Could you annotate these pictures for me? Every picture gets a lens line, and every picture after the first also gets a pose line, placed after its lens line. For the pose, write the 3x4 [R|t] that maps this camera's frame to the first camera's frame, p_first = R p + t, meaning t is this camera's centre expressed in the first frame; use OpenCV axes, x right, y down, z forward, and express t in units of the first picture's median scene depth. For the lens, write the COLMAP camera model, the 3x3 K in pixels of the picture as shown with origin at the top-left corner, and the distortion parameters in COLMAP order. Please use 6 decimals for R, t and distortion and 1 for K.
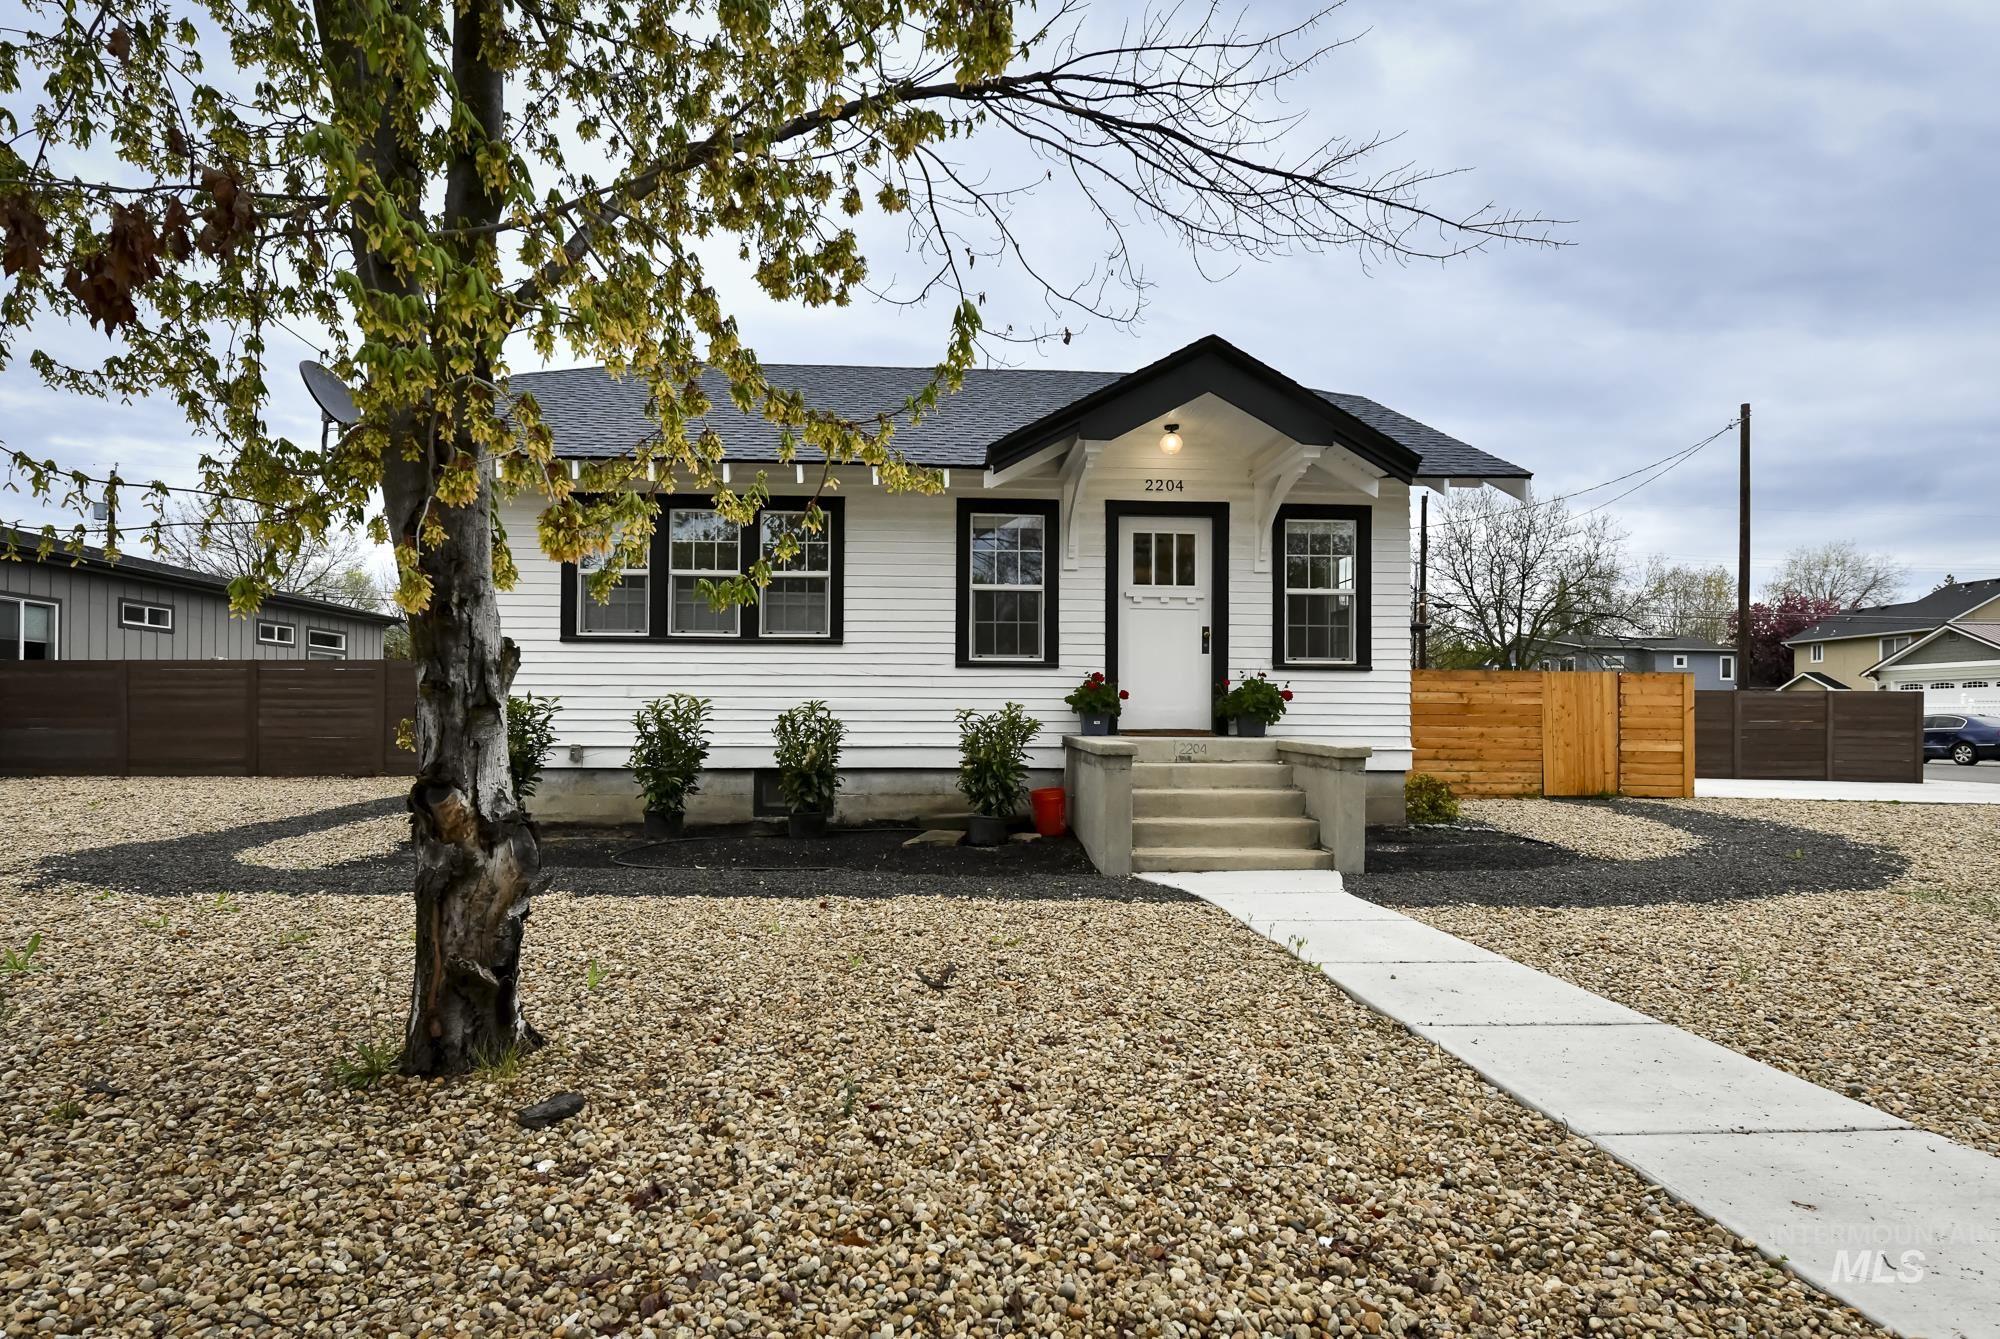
lens RADIAL K [[1008.5, 0, 987.3], [0, 1008.5, 716.7], [0, 0, 1]] dist [-0.007093, -0.000622]
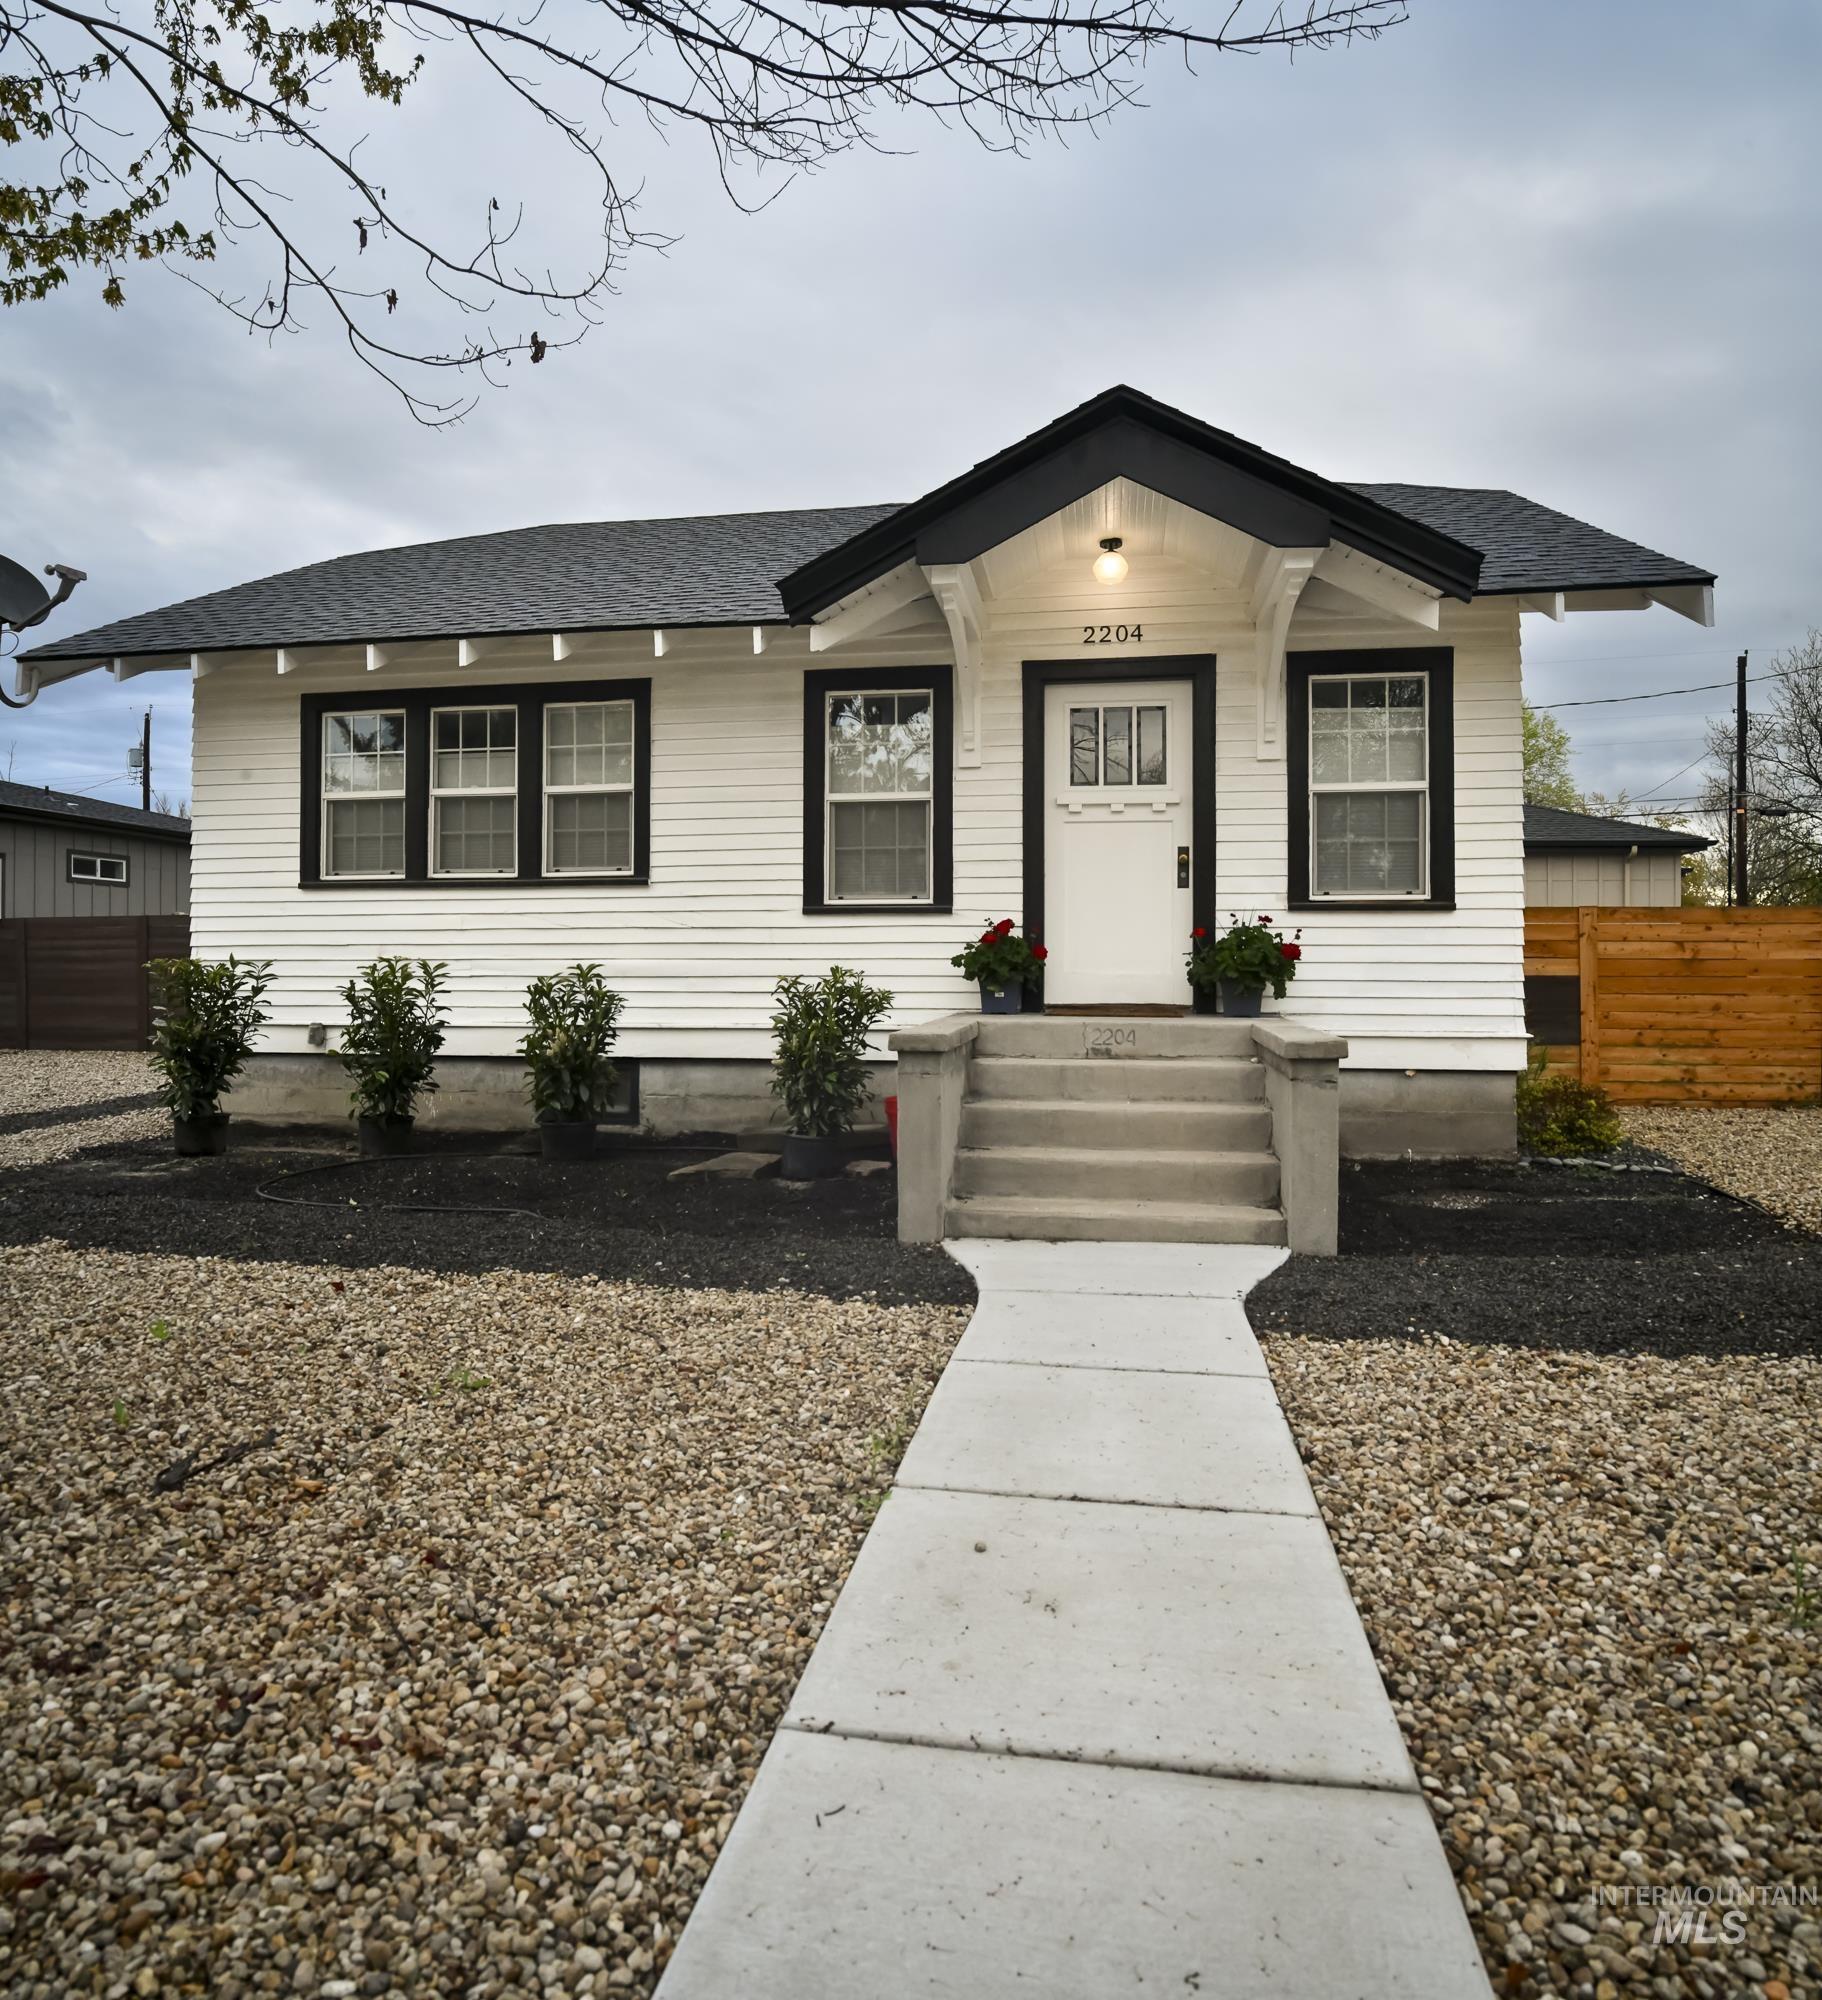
lens RADIAL K [[1243.1, 0, 896.6], [0, 1243.1, 966.7], [0, 0, 1]] dist [-0.028708, -0.008479]
pose [[0.974695, -0.005025, -0.223483, 0.224220], [0.004166, 0.999982, -0.004313, -0.008971], [0.223501, 0.003273, 0.974698, 0.183778]]
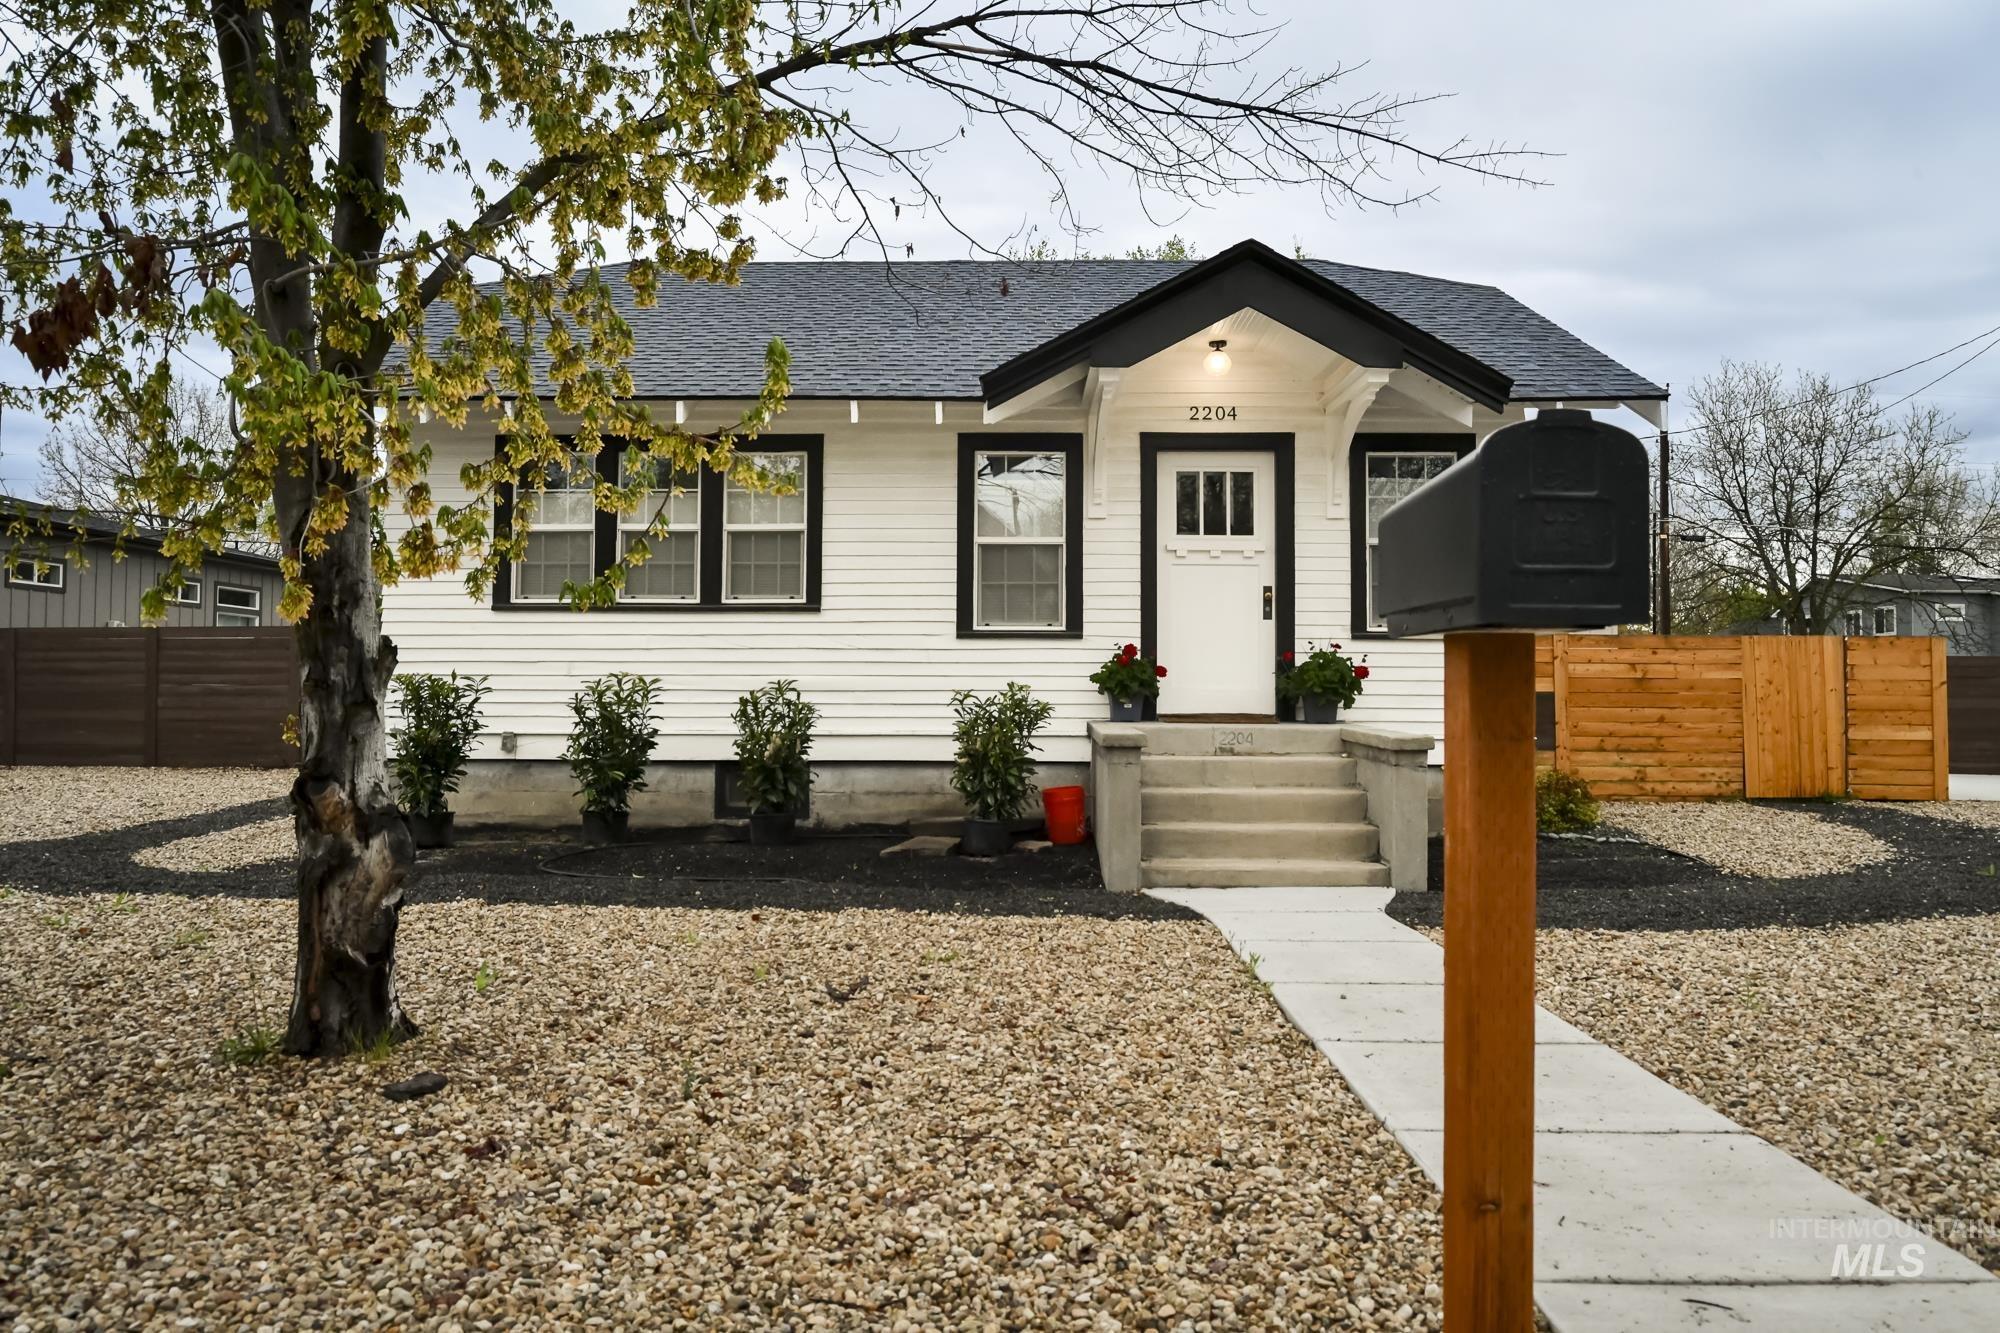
lens RADIAL K [[1373.5, 0, 985.5], [0, 1373.5, 645.9], [0, 0, 1]] dist [-0.030532, -0.007292]
pose [[0.996822, -0.003564, -0.079580, 0.082144], [0.001097, 0.999518, -0.031014, -0.008012], [0.079652, 0.030828, 0.996346, -0.115020]]
